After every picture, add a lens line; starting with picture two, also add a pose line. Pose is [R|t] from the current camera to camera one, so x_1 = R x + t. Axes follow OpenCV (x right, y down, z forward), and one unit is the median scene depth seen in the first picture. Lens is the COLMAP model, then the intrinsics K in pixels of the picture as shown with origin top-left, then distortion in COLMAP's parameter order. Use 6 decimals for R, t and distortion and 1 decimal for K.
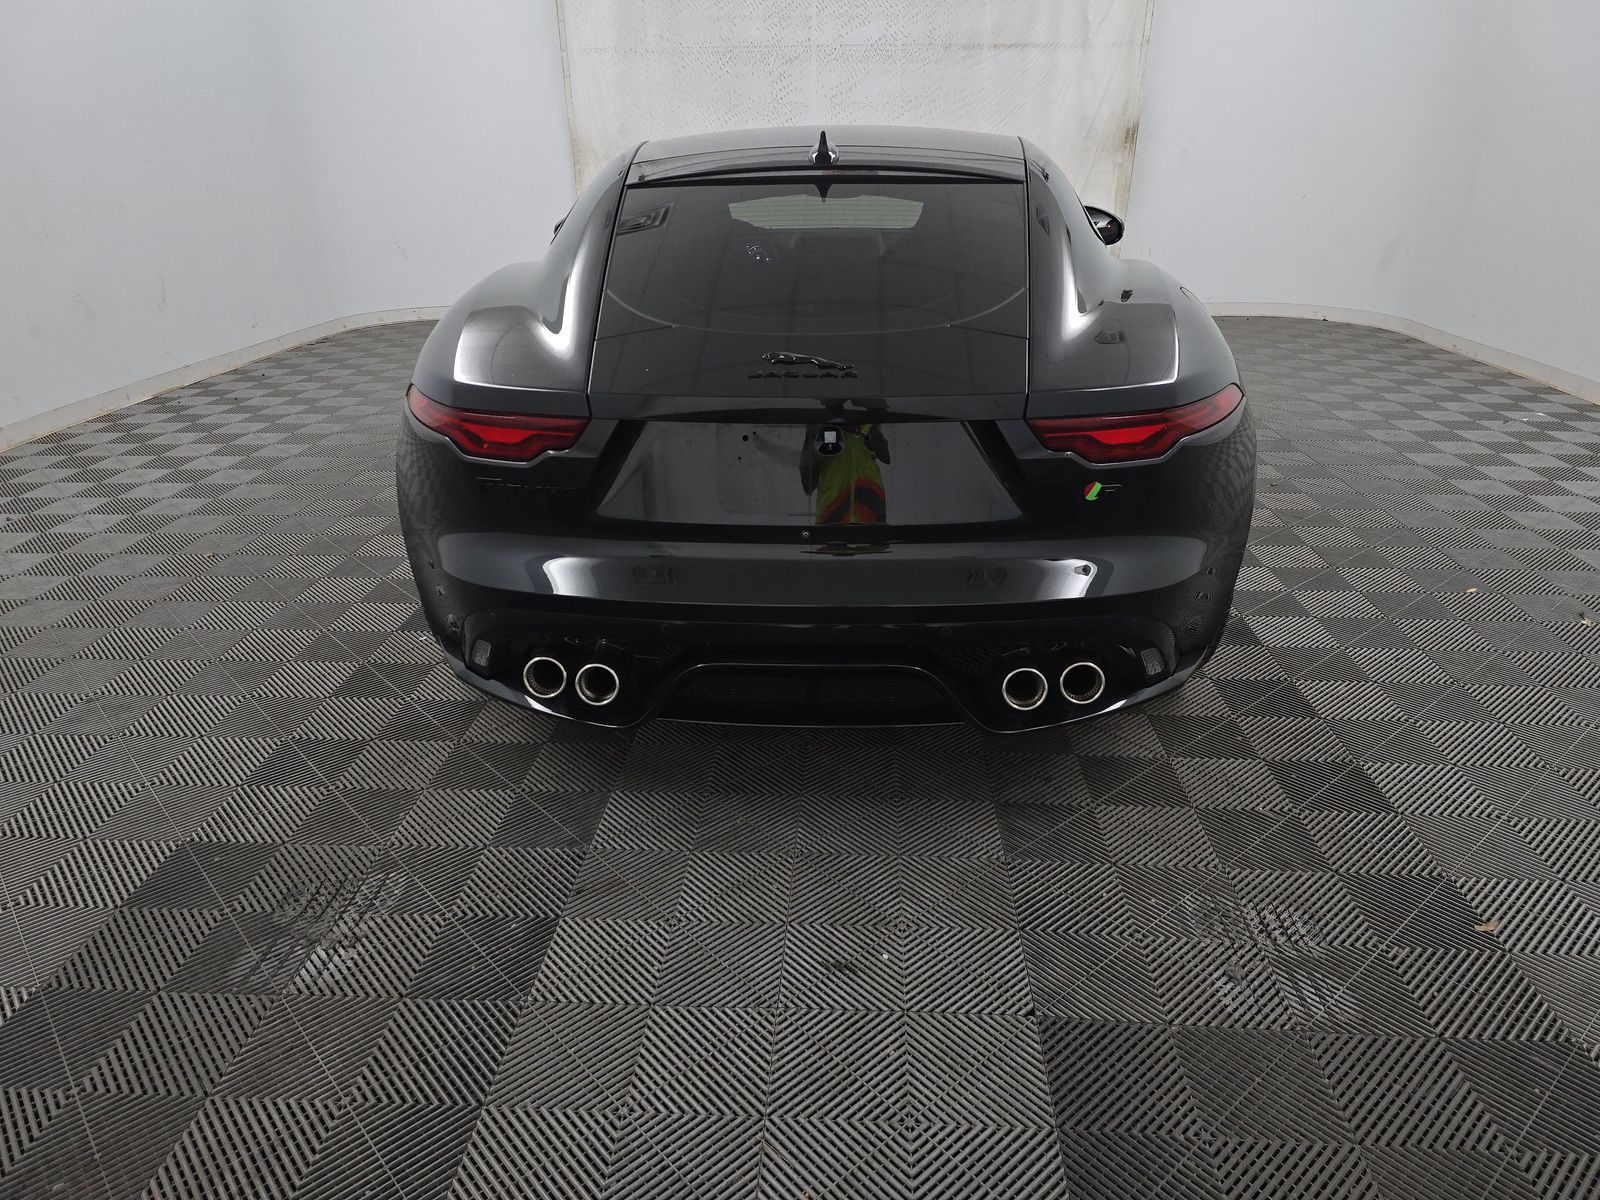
lens RADIAL K [[1061.6, 0, 799.4], [0, 1061.6, 604.4], [0, 0, 1]] dist [0.019806, -0.023937]
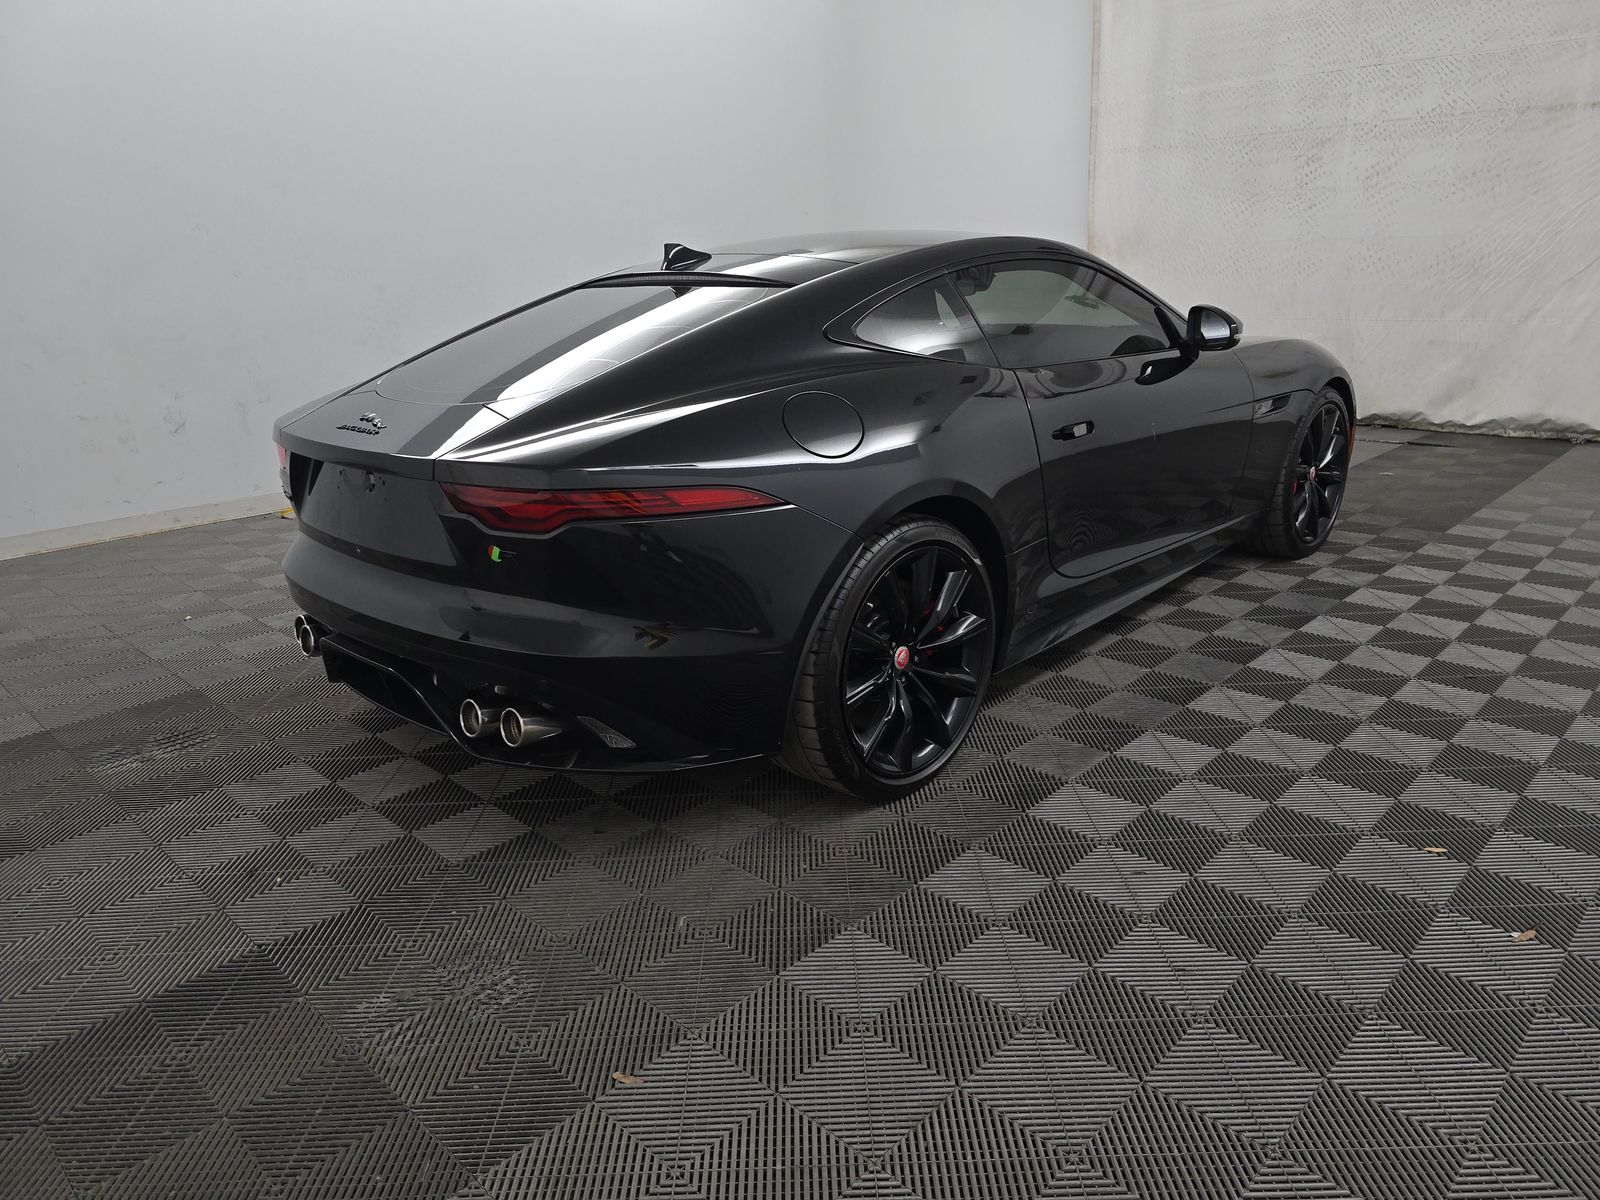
lens RADIAL K [[1061.6, 0, 795.8], [0, 1061.6, 597.2], [0, 0, 1]] dist [0.019806, -0.023937]
pose [[0.745755, 0.184613, -0.640131, 0.312236], [-0.235994, 0.971740, 0.005314, -0.035975], [0.623022, 0.147103, 0.768248, 0.085387]]
